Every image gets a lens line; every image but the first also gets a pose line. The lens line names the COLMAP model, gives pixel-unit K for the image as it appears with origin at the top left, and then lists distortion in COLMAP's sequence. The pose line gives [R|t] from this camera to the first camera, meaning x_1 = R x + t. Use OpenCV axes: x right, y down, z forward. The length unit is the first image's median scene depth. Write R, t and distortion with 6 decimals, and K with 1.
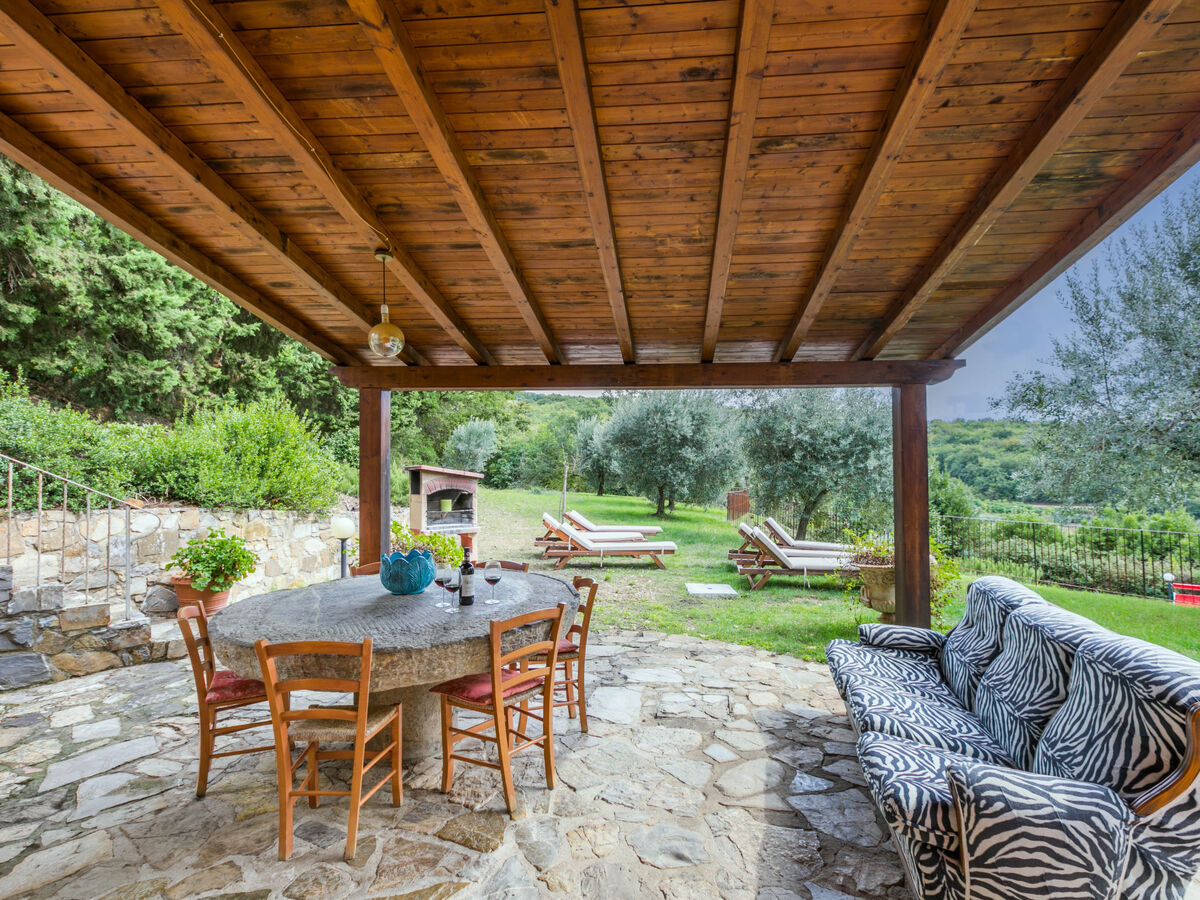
lens RADIAL K [[546.2, 0, 600.0], [0, 546.2, 450.0], [0, 0, 1]] dist [0.000987, 0.000395]
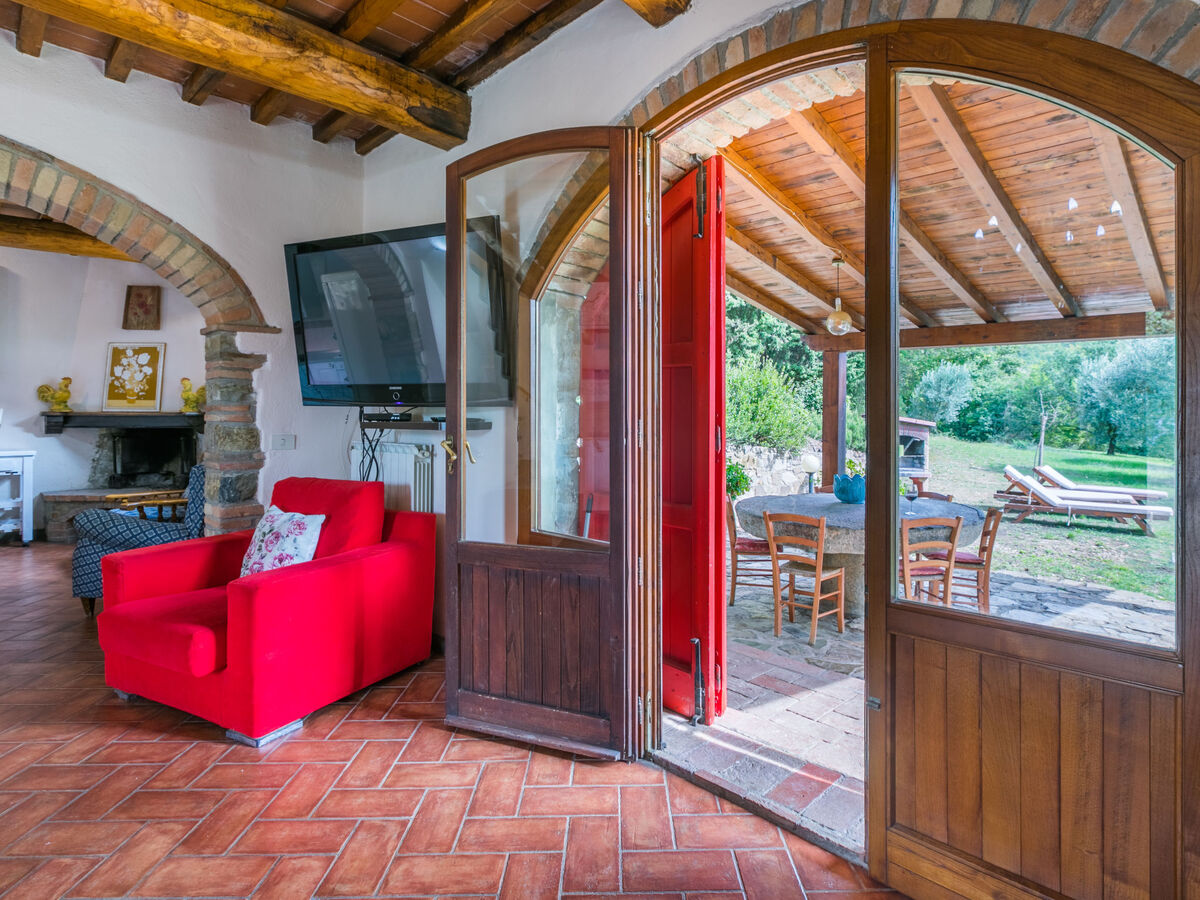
lens RADIAL K [[988.8, 0, 599.8], [0, 988.8, 429.7], [0, 0, 1]] dist [-0.001107, 0.002456]
pose [[0.793606, 0.023318, -0.607986, 0.494488], [0.002409, 0.999137, 0.041464, -0.025612], [0.608428, -0.034371, 0.792865, -1.029466]]
